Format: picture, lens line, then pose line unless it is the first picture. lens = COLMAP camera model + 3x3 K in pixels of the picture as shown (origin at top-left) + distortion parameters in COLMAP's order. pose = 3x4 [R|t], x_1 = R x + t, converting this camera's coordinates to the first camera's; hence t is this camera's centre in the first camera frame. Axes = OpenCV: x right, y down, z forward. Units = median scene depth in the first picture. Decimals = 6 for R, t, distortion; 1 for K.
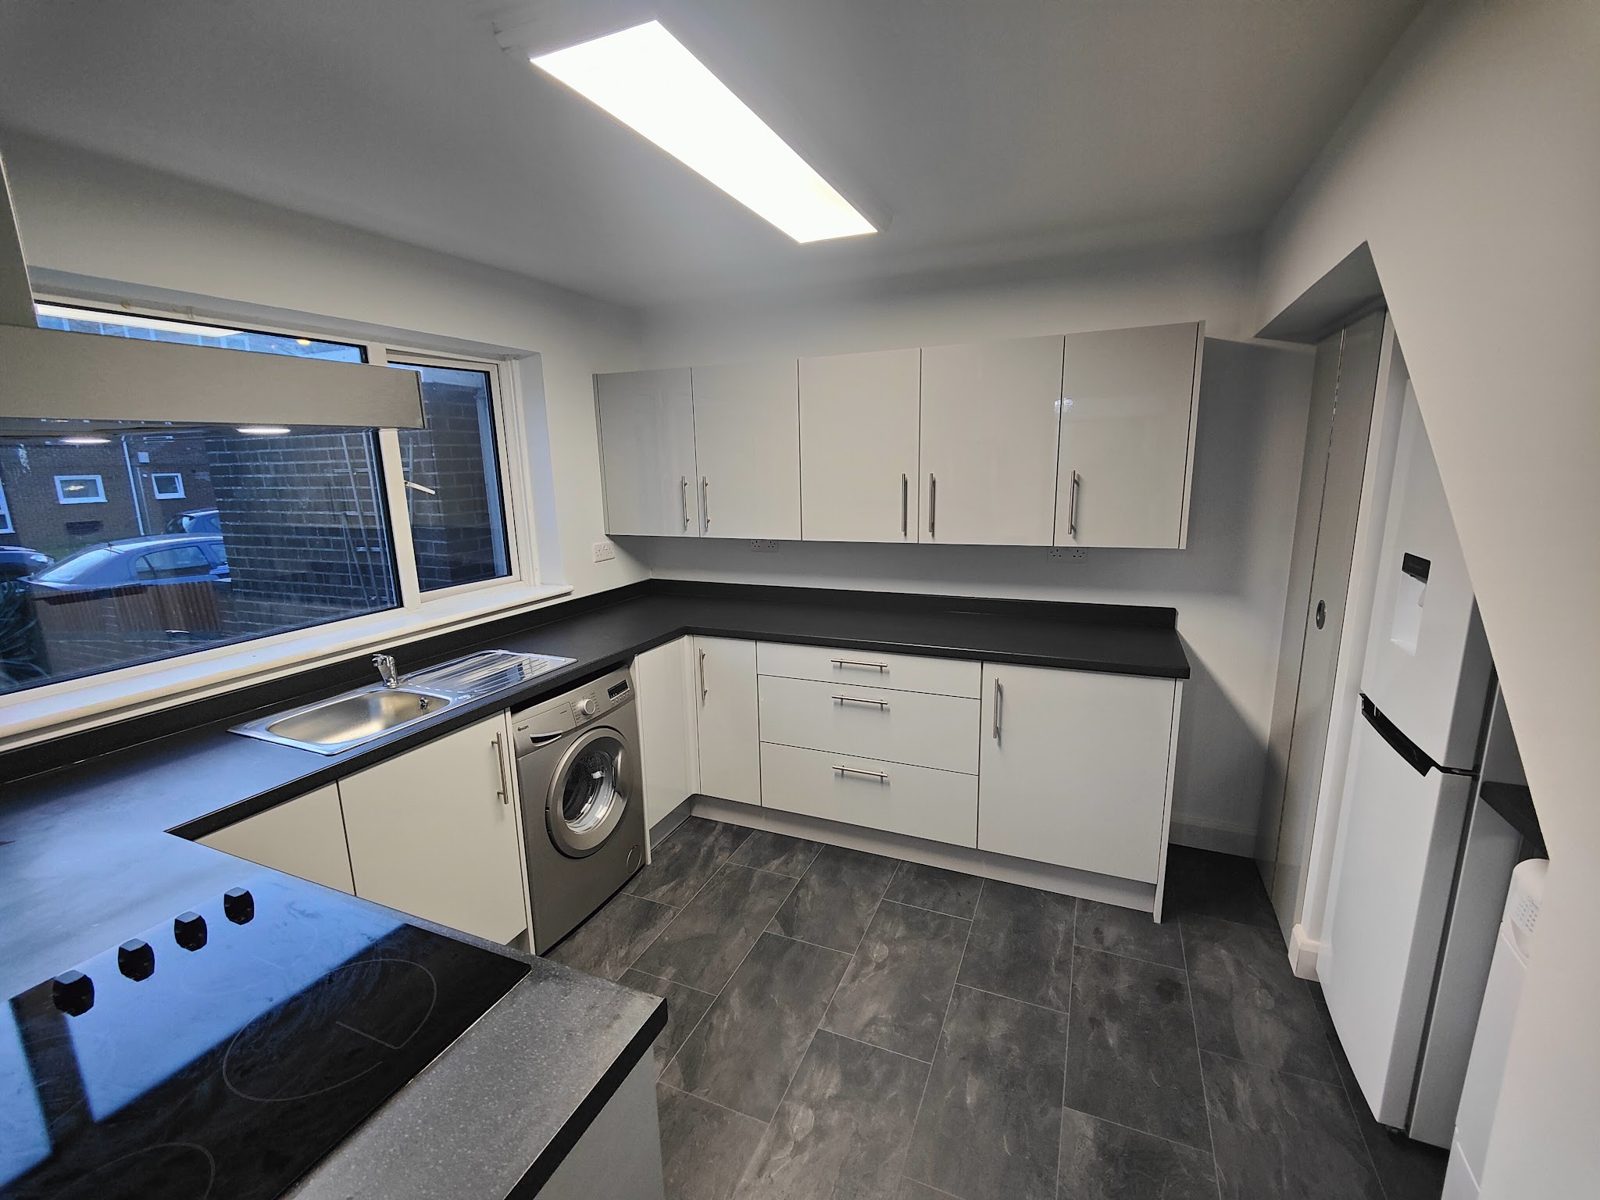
lens RADIAL K [[693.8, 0, 798.1], [0, 693.8, 603.8], [0, 0, 1]] dist [0.006729, -0.003030]
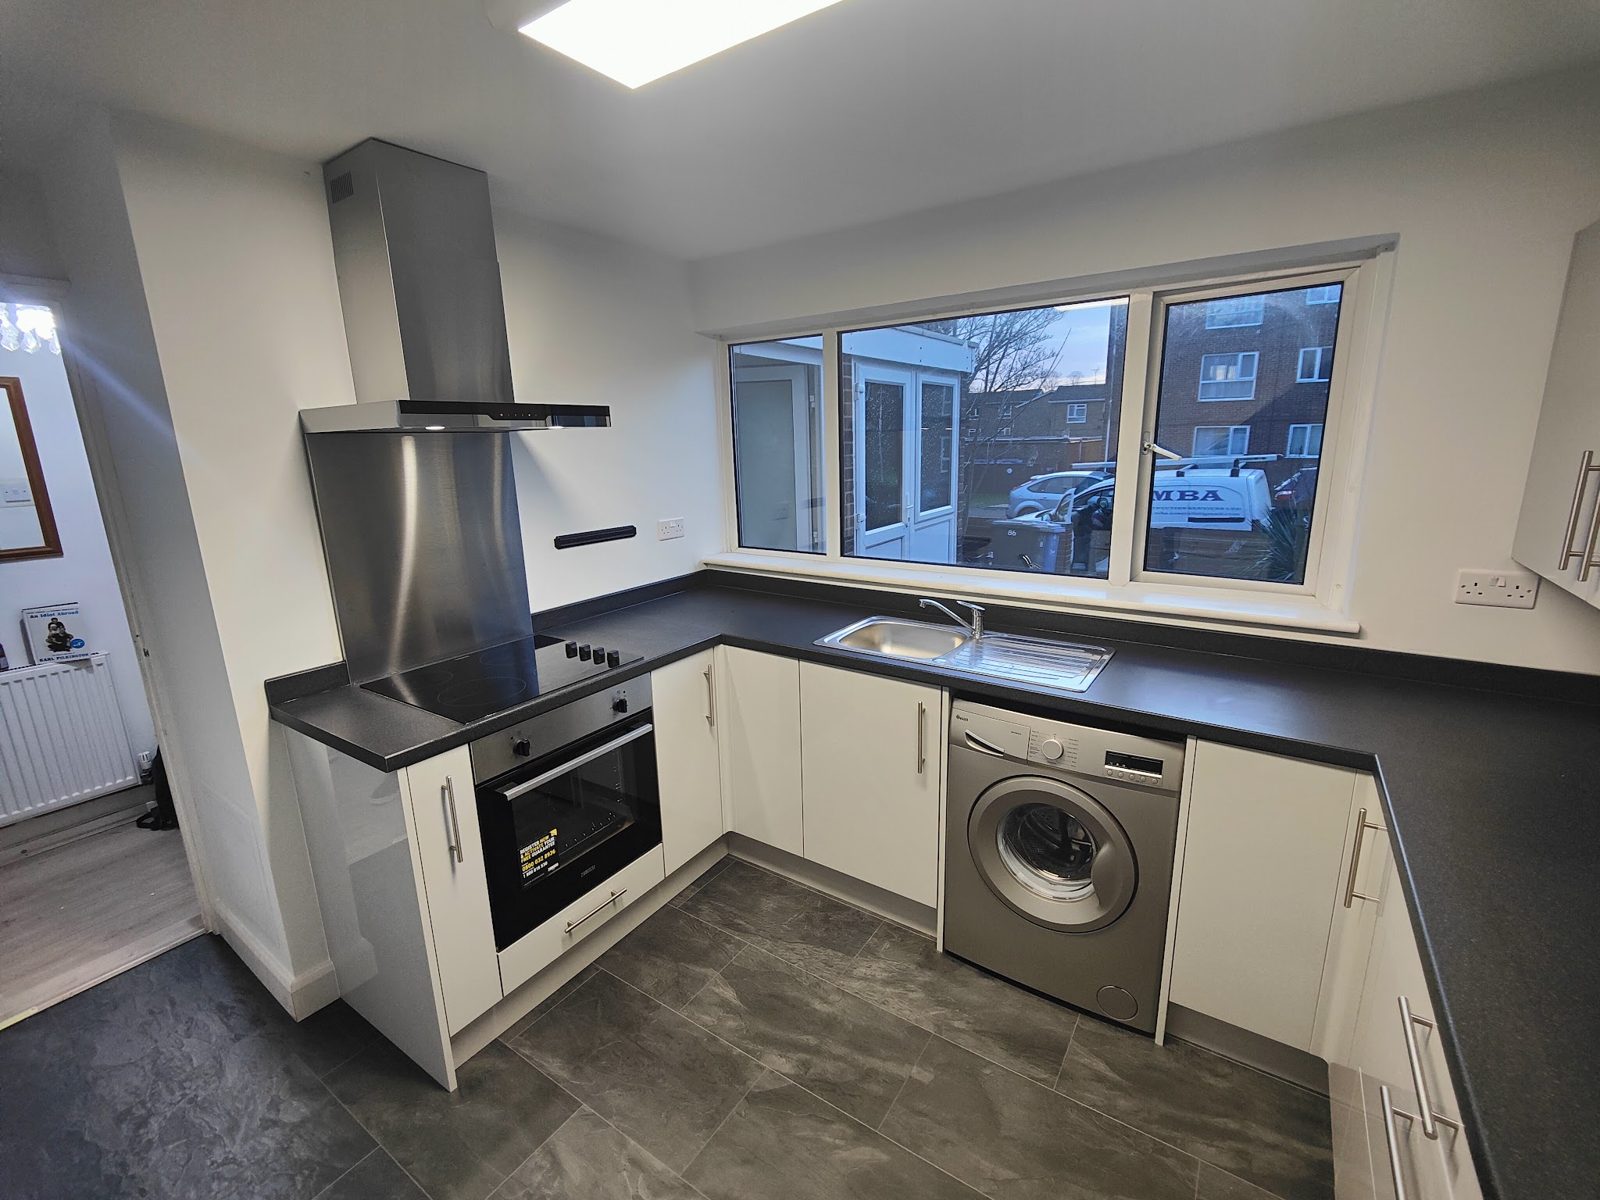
lens RADIAL K [[693.8, 0, 799.4], [0, 693.8, 596.3], [0, 0, 1]] dist [0.006729, -0.003030]
pose [[-0.180077, 0.241583, -0.953525, 0.455952], [-0.173809, 0.946304, 0.272579, -0.178070], [0.968175, 0.214816, -0.128418, 0.825051]]
